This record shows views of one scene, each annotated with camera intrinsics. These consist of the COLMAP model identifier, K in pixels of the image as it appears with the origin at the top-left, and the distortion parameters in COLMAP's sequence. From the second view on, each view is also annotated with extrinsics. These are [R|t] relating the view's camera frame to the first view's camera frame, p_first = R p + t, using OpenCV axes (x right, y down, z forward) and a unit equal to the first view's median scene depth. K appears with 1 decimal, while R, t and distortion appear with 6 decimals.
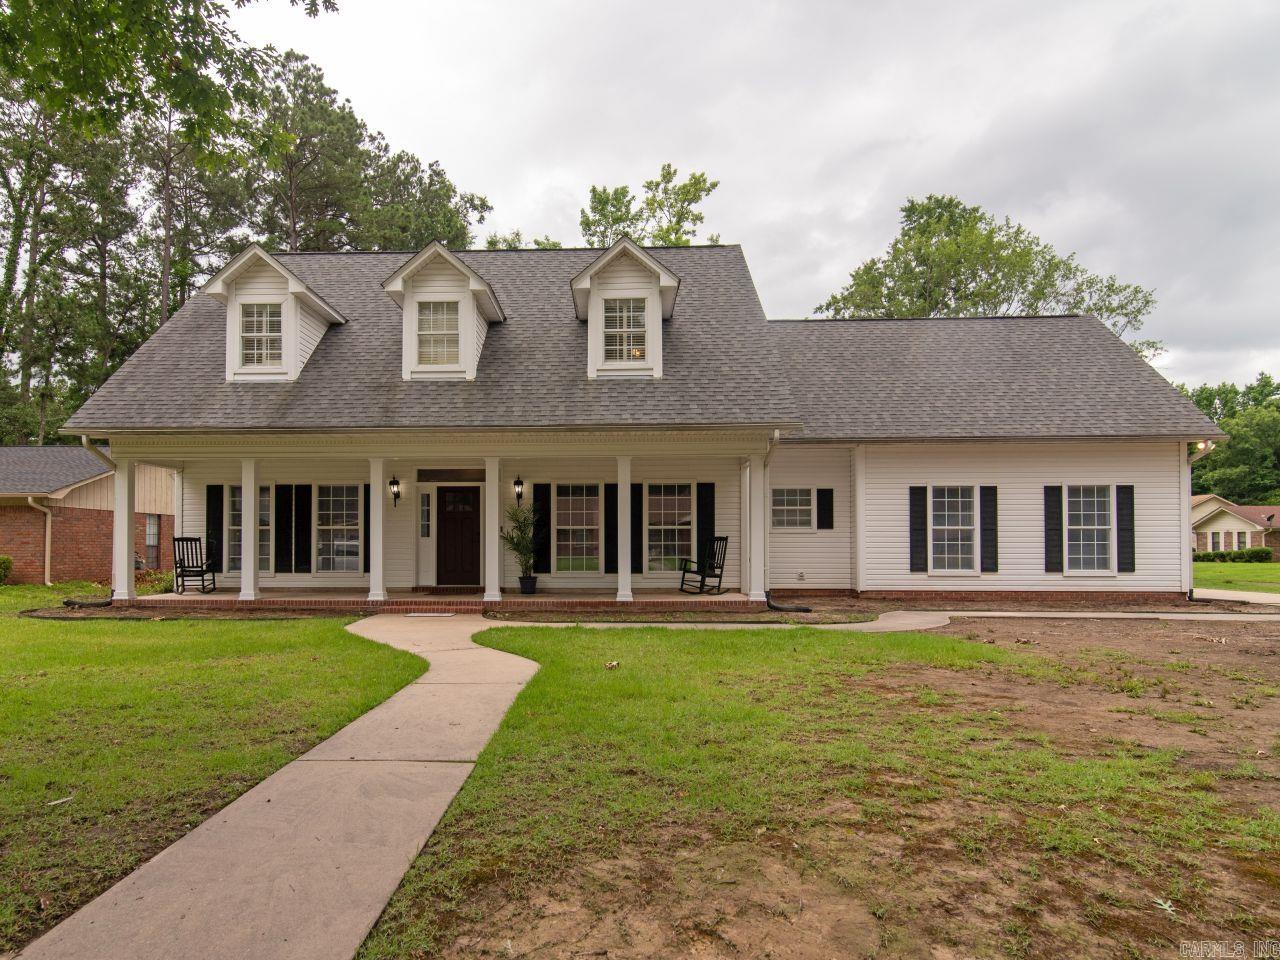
lens RADIAL K [[773.7, 0, 564.0], [0, 773.7, 512.4], [0, 0, 1]] dist [0.009500, -0.001050]
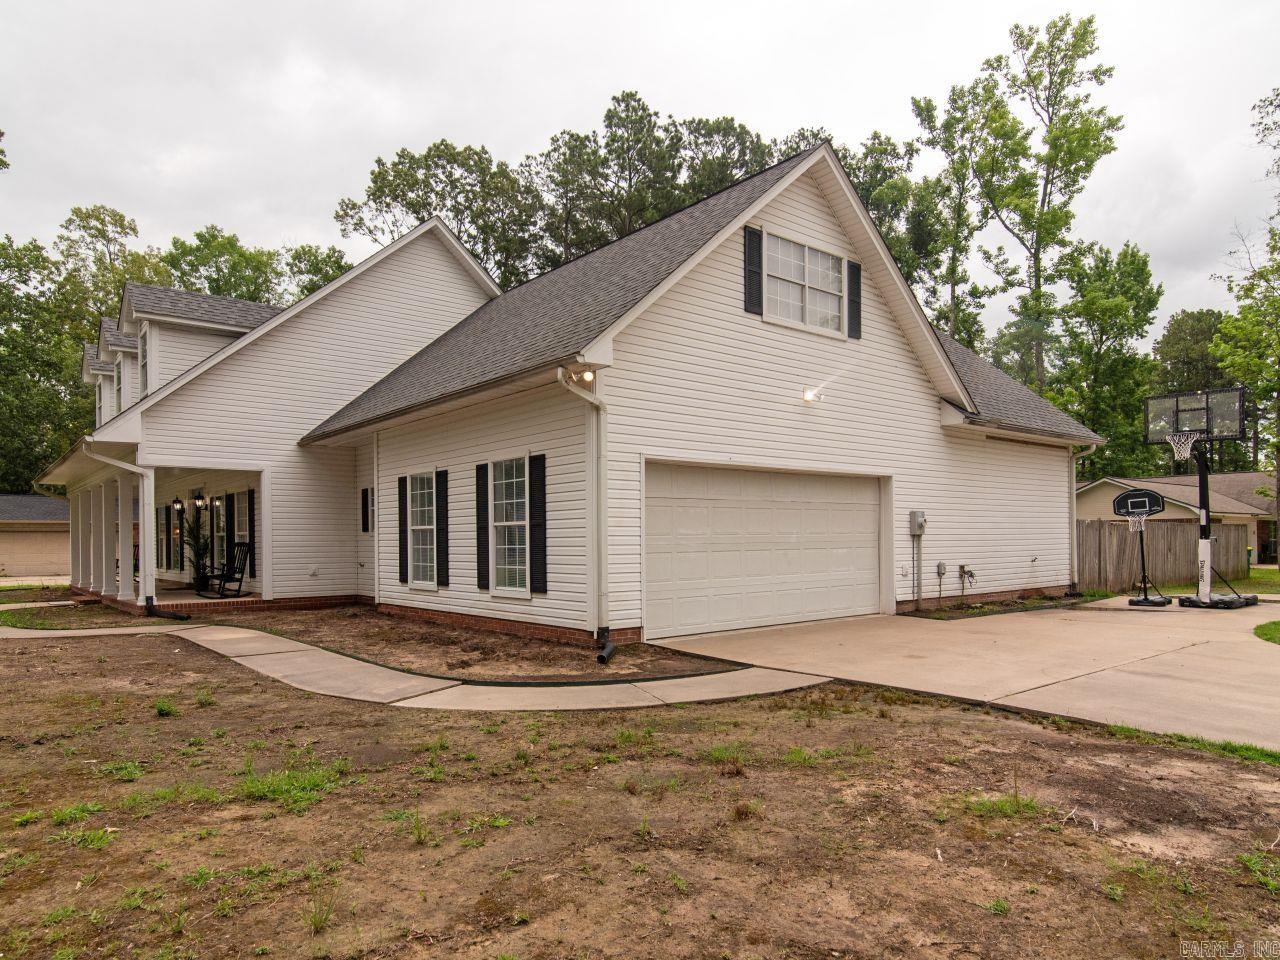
lens RADIAL K [[773.7, 0, 648.1], [0, 773.7, 526.6], [0, 0, 1]] dist [0.009500, -0.001050]
pose [[0.704393, -0.019407, -0.709544, 1.225028], [0.041961, 0.999016, 0.014332, 0.017171], [0.708568, -0.039869, 0.704515, 0.619434]]
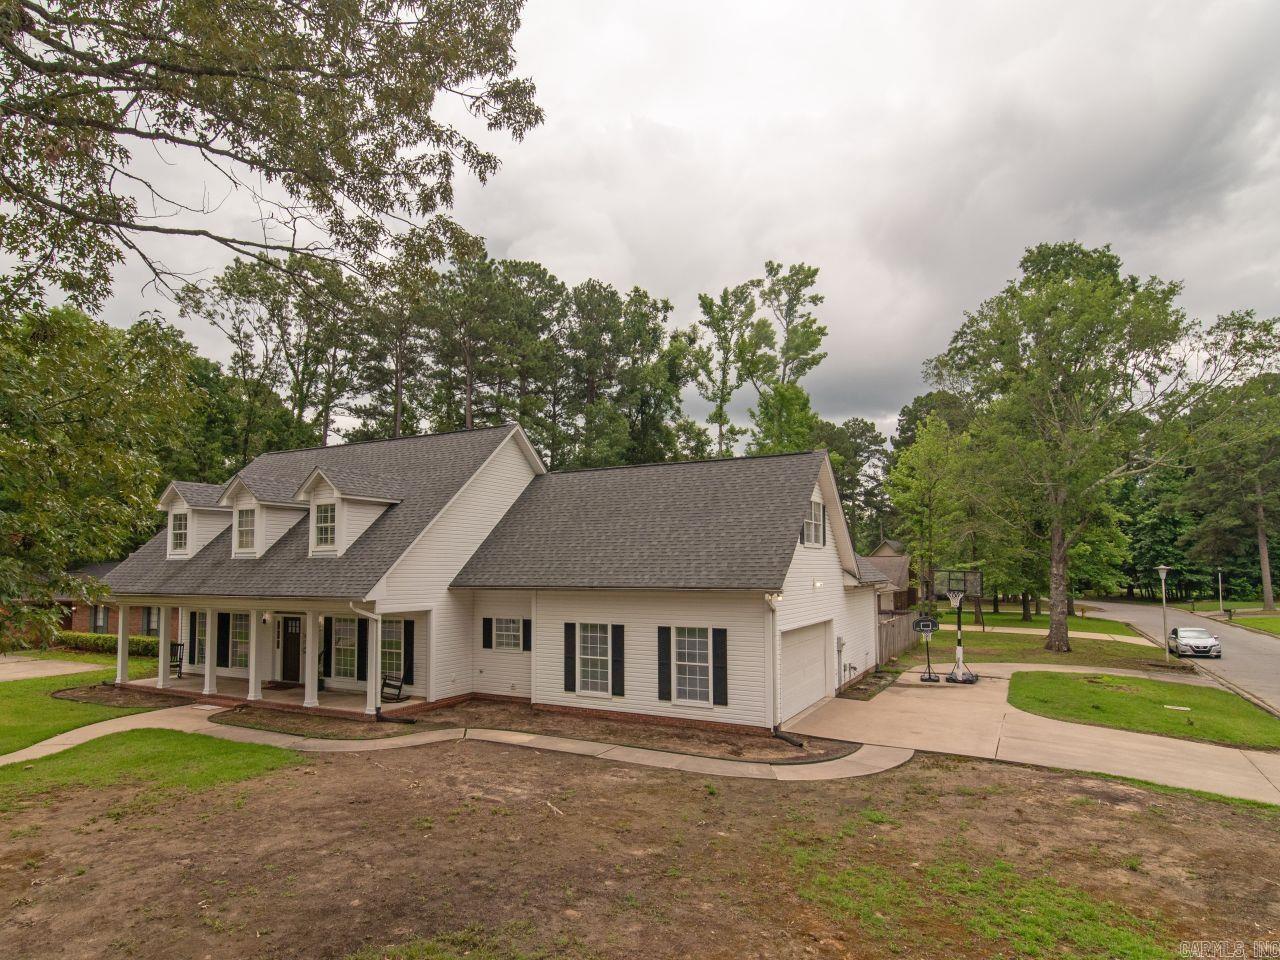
lens RADIAL K [[707.3, 0, 588.1], [0, 707.3, 526.3], [0, 0, 1]] dist [0.019215, -0.002706]
pose [[0.897581, -0.031247, -0.439740, 1.007894], [0.021754, 0.999409, -0.026613, -0.161133], [0.440312, 0.014321, 0.897731, -0.020768]]
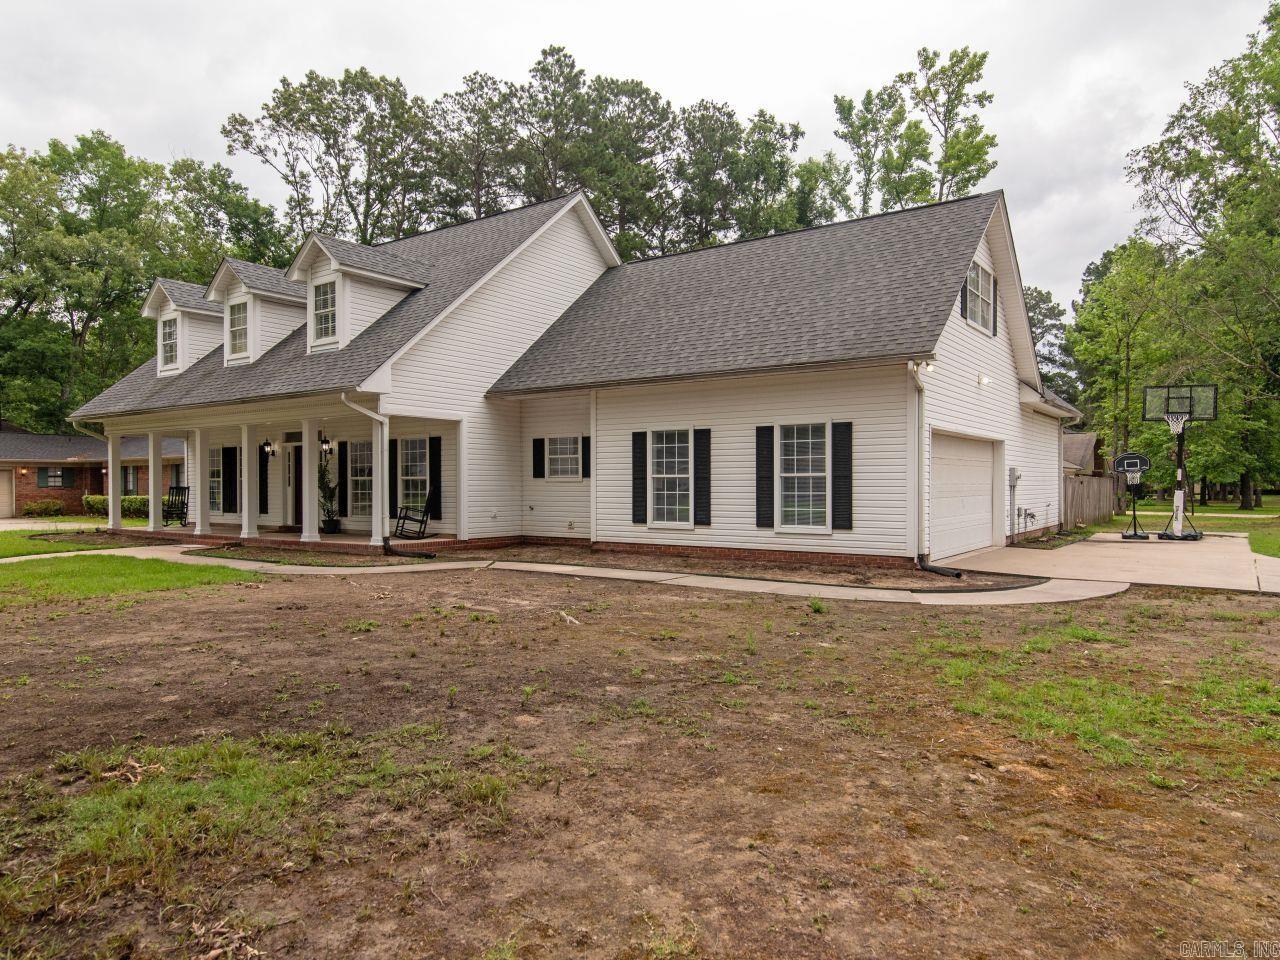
lens RADIAL K [[790.8, 0, 643.2], [0, 790.8, 472.8], [0, 0, 1]] dist [0.003678, -0.000638]
pose [[0.856098, -0.007963, -0.516752, 0.966395], [0.023897, 0.999422, 0.024189, -0.007458], [0.516261, -0.033057, 0.855793, 0.188484]]
